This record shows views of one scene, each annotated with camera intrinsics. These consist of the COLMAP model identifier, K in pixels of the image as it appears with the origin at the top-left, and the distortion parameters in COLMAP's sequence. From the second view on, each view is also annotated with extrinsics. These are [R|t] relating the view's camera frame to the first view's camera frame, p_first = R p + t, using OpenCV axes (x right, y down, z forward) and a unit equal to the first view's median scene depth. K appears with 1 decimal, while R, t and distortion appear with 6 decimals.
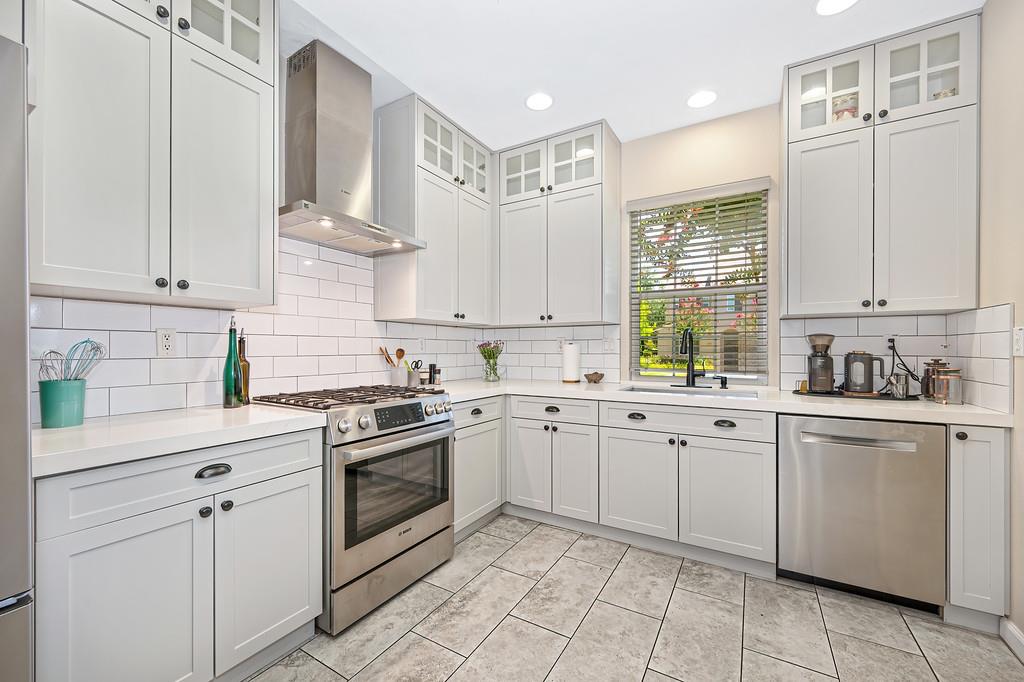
lens RADIAL K [[405.4, 0, 508.9], [0, 405.4, 346.6], [0, 0, 1]] dist [0.000310, -0.000063]
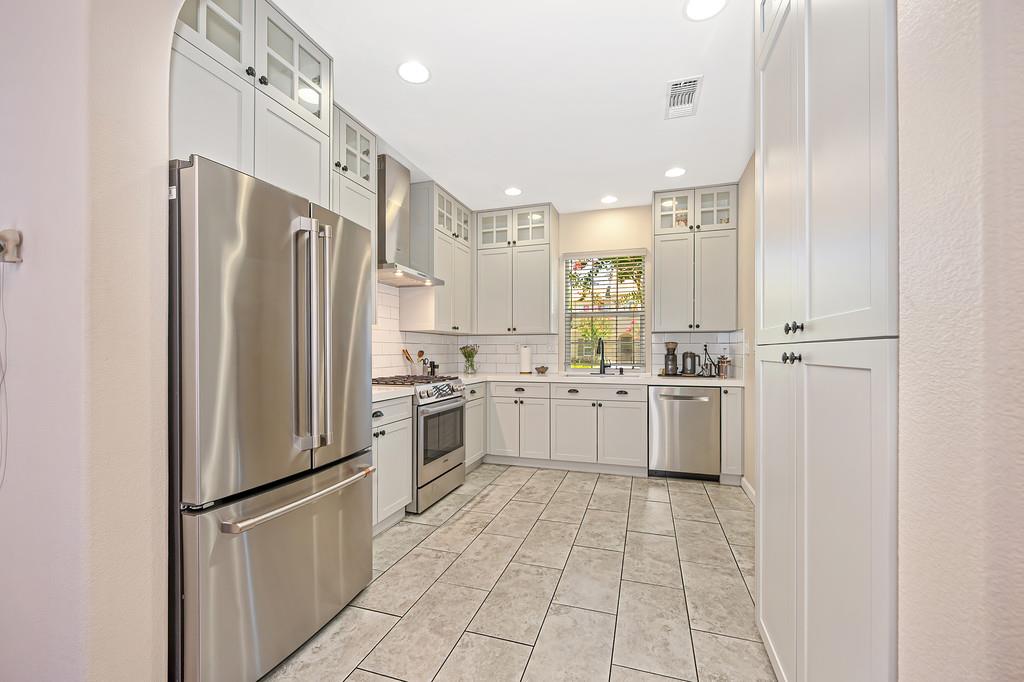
lens RADIAL K [[405.4, 0, 510.5], [0, 405.4, 346.7], [0, 0, 1]] dist [0.000310, -0.000063]
pose [[0.975352, 0.001076, 0.220653, -0.313906], [-0.000404, 0.999995, -0.003090, -0.004774], [-0.220655, 0.002925, 0.975348, -0.584629]]
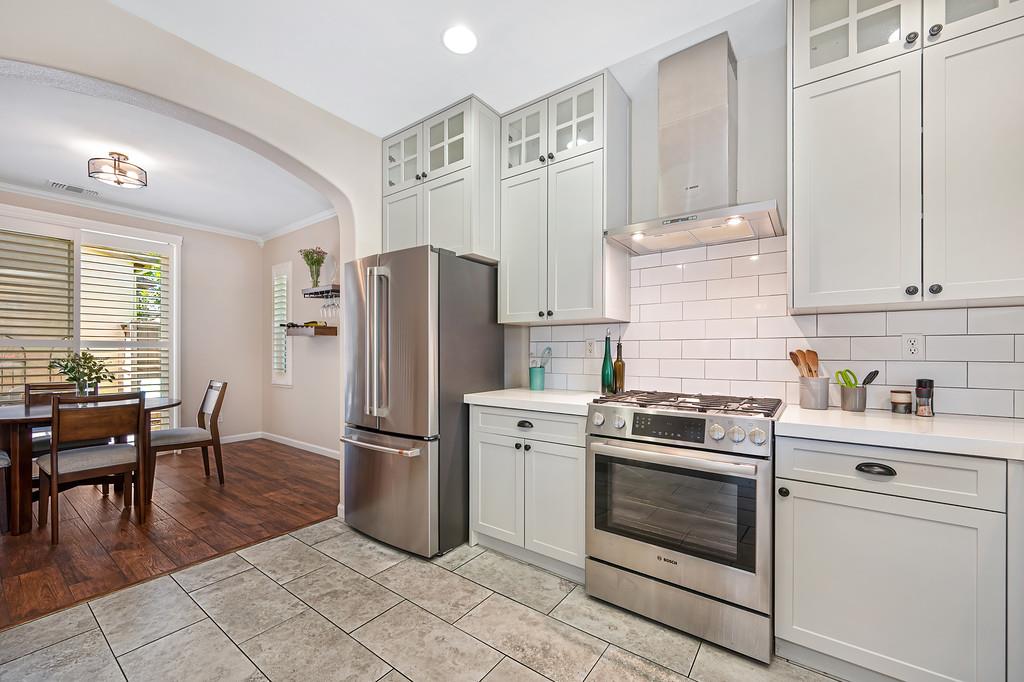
lens RADIAL K [[405.4, 0, 520.2], [0, 405.4, 348.2], [0, 0, 1]] dist [0.000310, -0.000063]
pose [[-0.073958, -0.009389, -0.997217, 0.559066], [0.004743, 0.999941, -0.009767, 0.003852], [0.997250, -0.005453, -0.073909, 0.649157]]
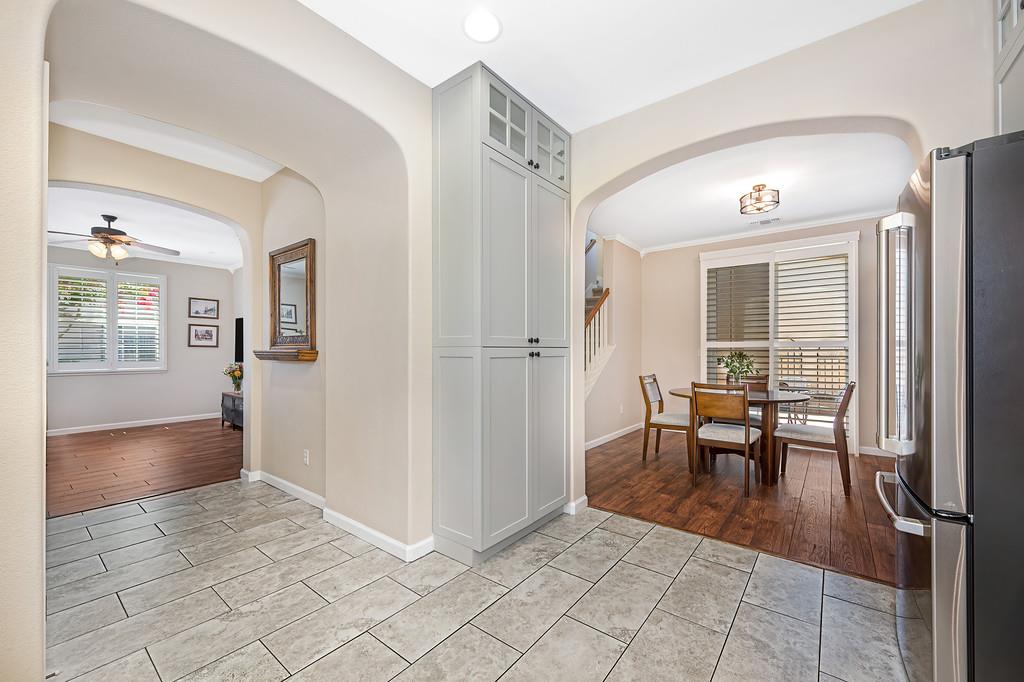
lens RADIAL K [[405.4, 0, 514.7], [0, 405.4, 350.5], [0, 0, 1]] dist [0.000310, -0.000063]
pose [[-0.992976, 0.002916, 0.118284, 0.064002], [0.001918, 0.999962, -0.008549, 0.005812], [-0.118304, -0.008262, -0.992943, 0.945599]]
